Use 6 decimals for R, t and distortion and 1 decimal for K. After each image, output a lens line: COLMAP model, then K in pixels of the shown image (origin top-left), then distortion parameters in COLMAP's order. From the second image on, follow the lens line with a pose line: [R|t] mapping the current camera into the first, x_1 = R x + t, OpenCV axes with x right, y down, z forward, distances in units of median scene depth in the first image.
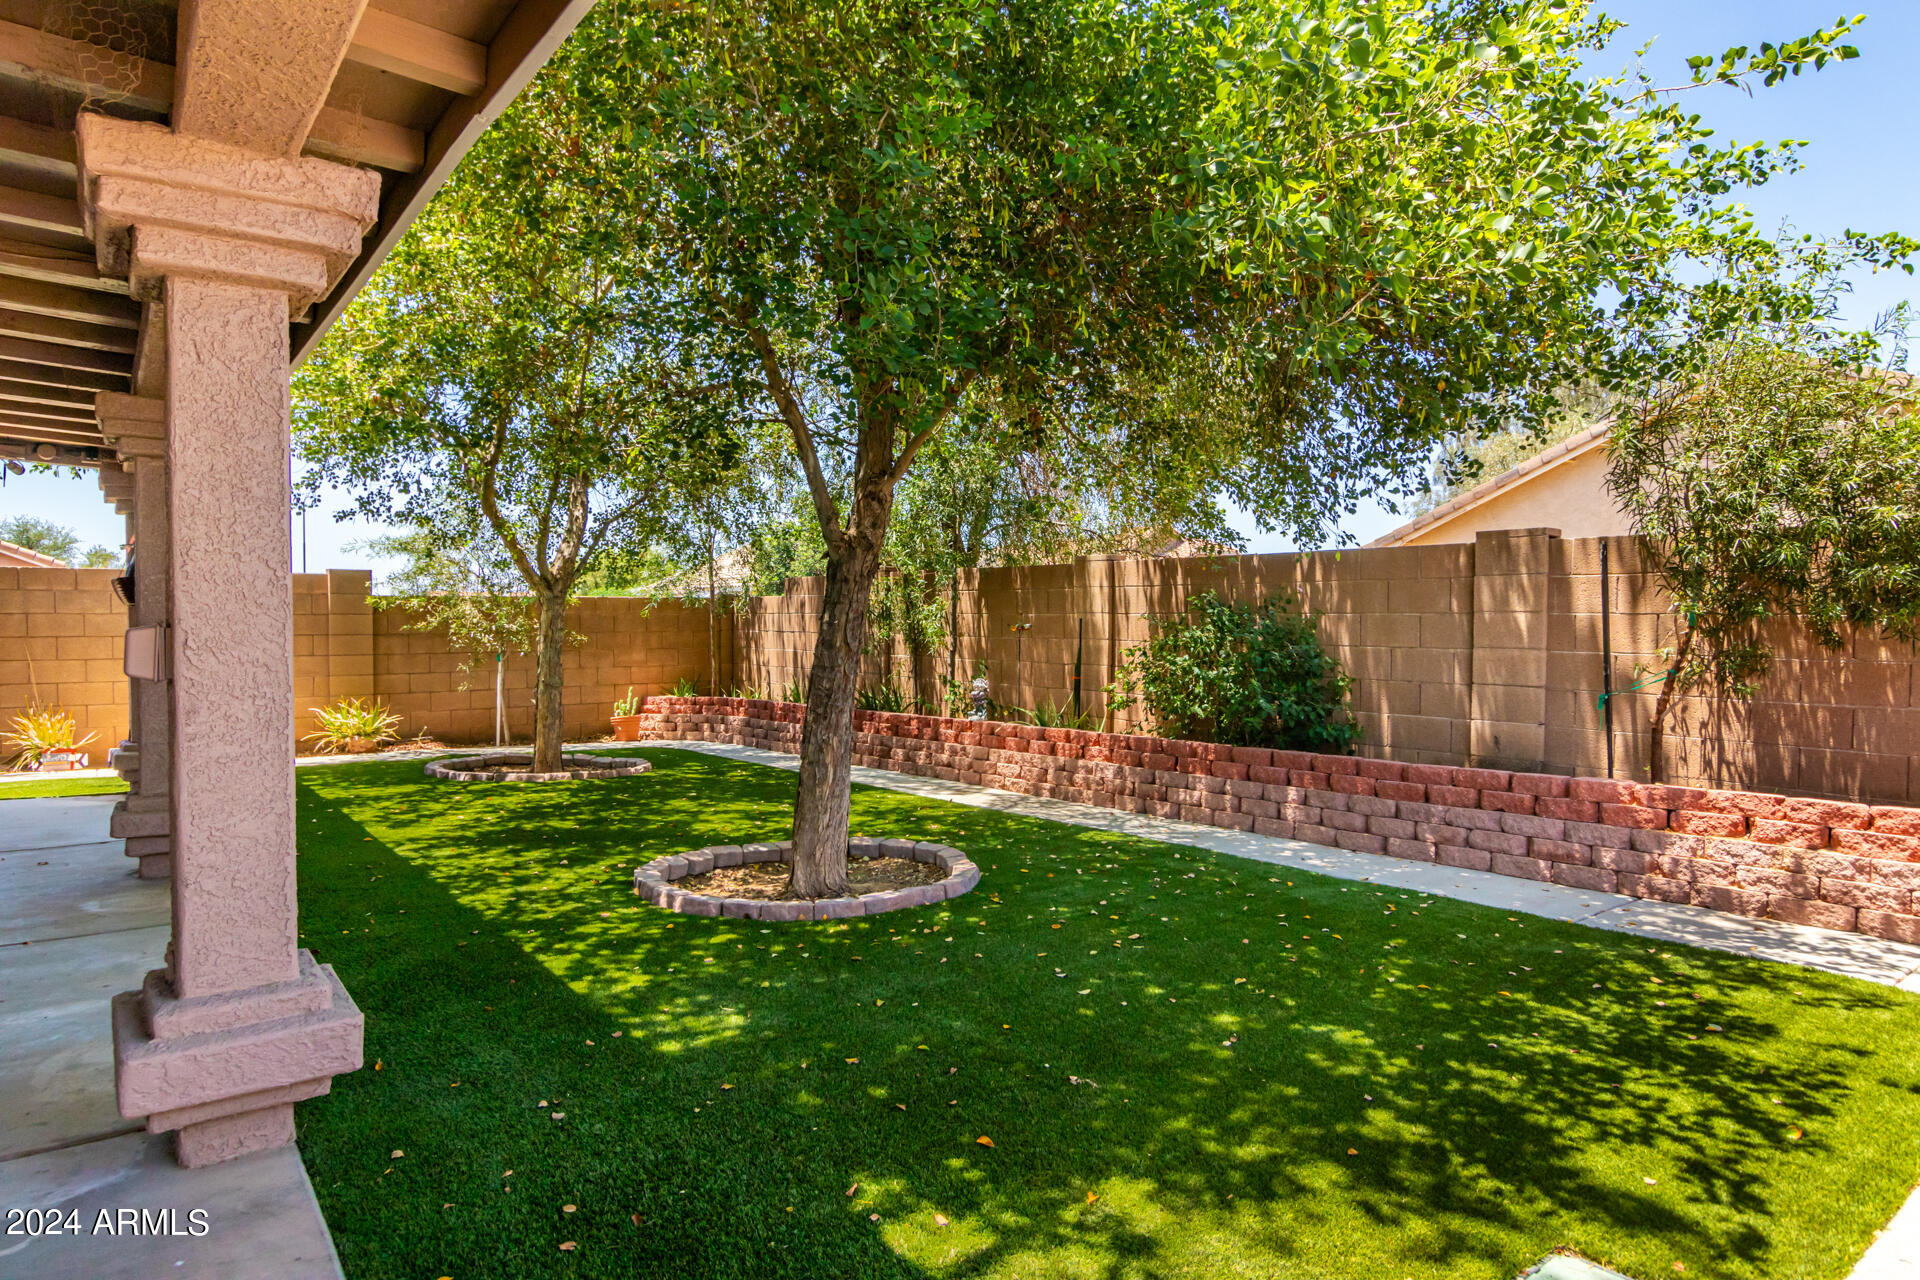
lens RADIAL K [[1126.9, 0, 960.0], [0, 1126.9, 640.0], [0, 0, 1]] dist [-0.049065, 0.000067]
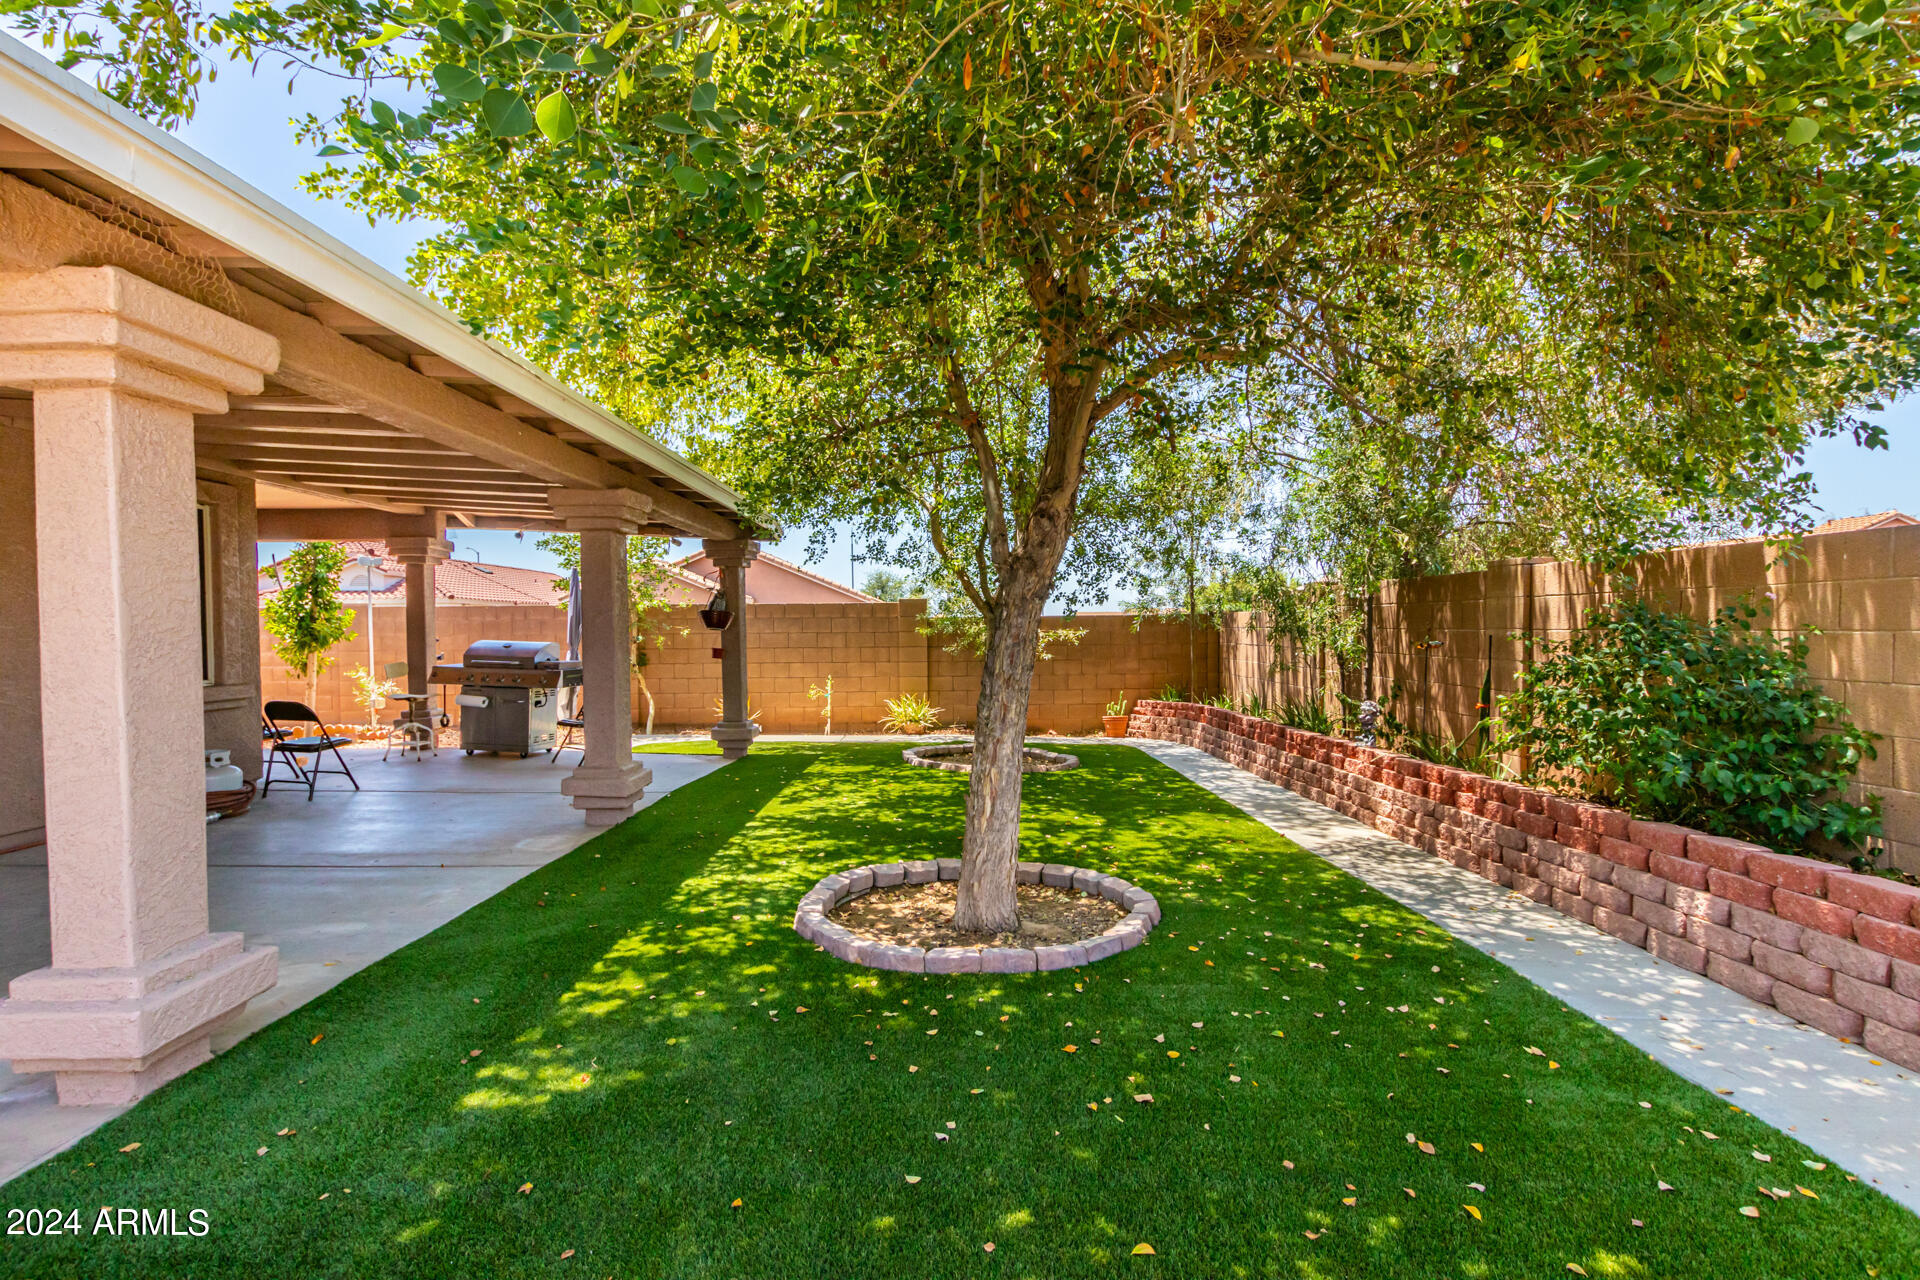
lens RADIAL K [[882.8, 0, 960.0], [0, 882.8, 640.0], [0, 0, 1]] dist [0.001343, 0.000268]
pose [[0.794801, 0.001735, -0.606868, 0.263800], [-0.004572, 0.999985, -0.003129, -0.016670], [0.606853, 0.005261, 0.794797, 0.313307]]
